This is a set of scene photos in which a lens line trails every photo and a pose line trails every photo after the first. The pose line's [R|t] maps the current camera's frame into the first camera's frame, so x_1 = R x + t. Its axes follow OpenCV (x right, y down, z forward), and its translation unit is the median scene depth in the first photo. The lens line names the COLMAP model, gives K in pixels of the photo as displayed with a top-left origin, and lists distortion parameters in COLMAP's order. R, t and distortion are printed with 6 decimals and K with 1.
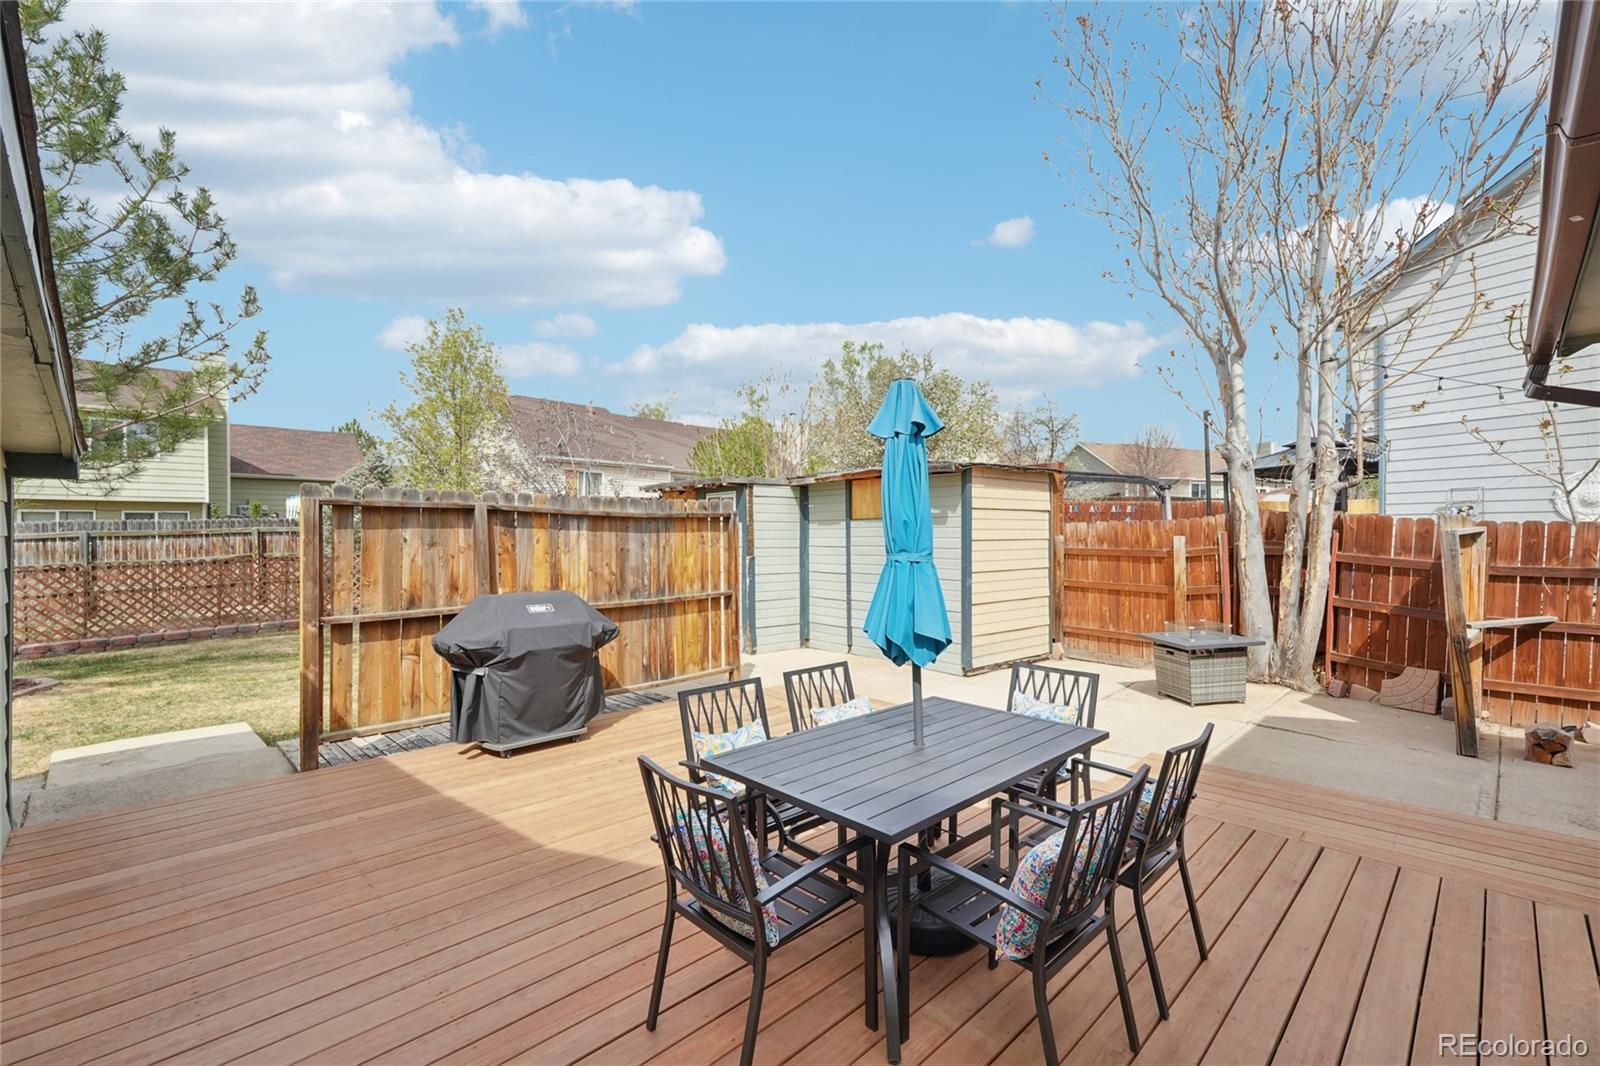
lens RADIAL K [[676.8, 0, 802.0], [0, 676.8, 531.5], [0, 0, 1]] dist [-0.001608, 0.000722]
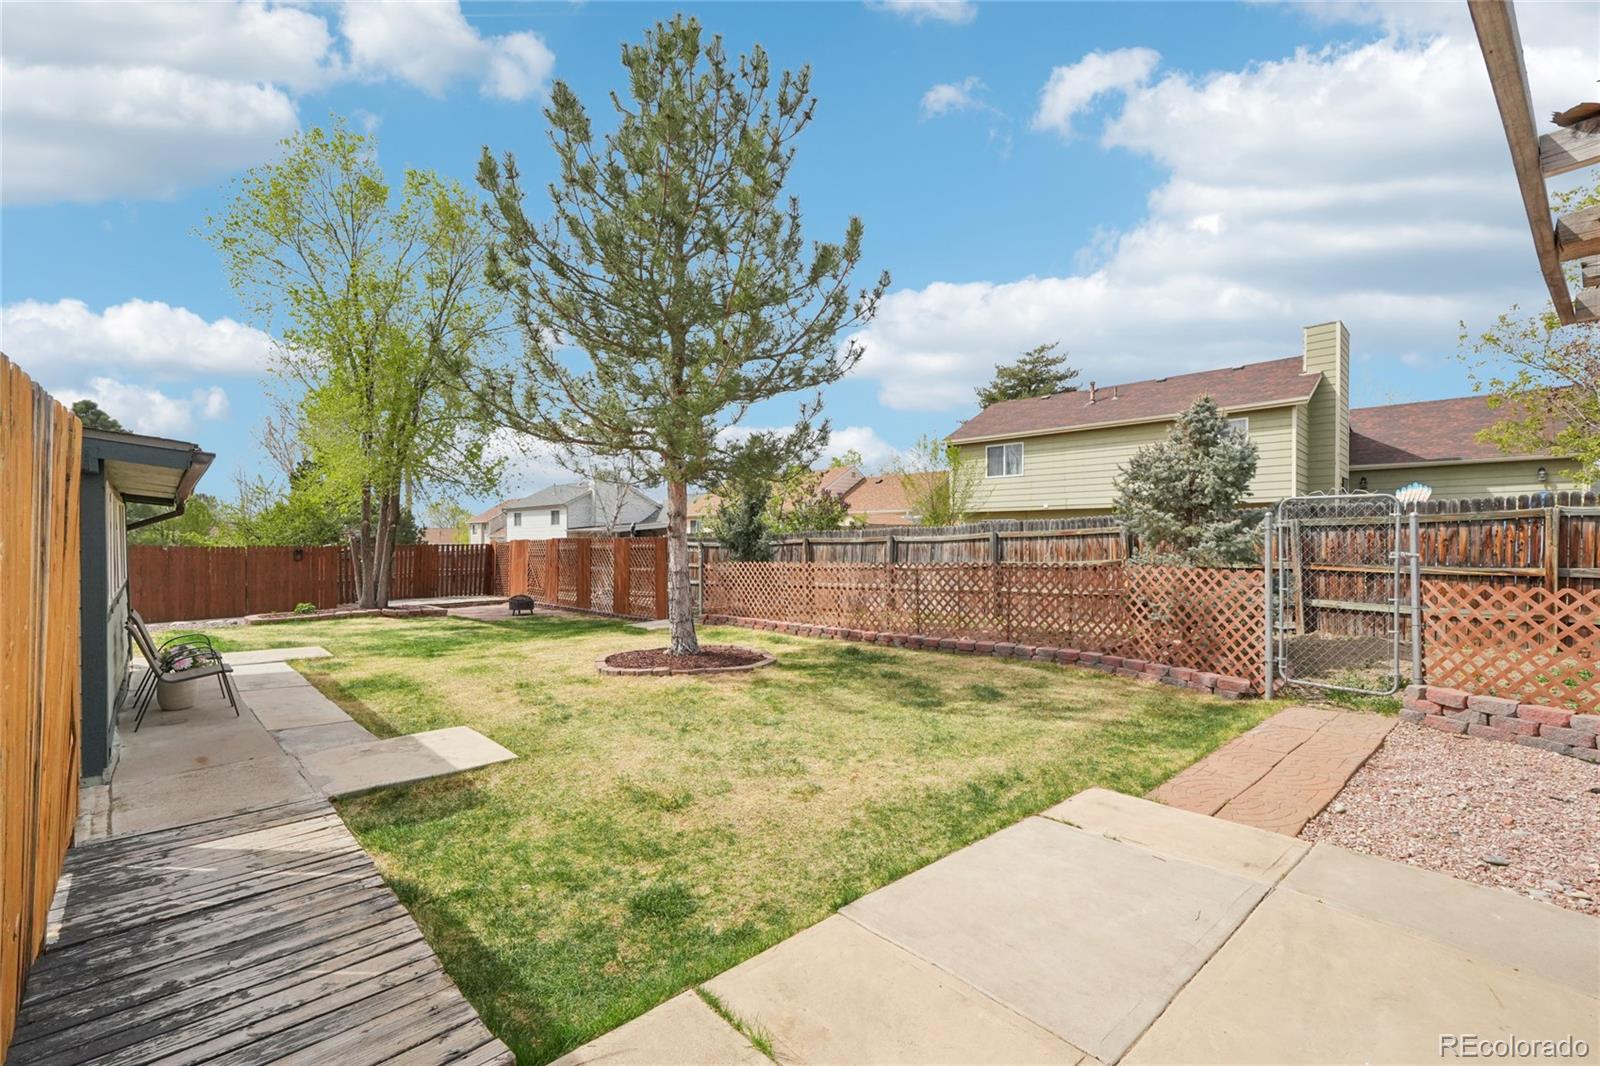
lens RADIAL K [[695.5, 0, 794.6], [0, 695.5, 543.7], [0, 0, 1]] dist [0.004102, 0.000783]
pose [[0.003820, 0.005817, -0.999976, 0.007797], [0.000980, 0.999983, 0.005821, 0.010178], [0.999992, -0.001003, 0.003814, 0.670456]]
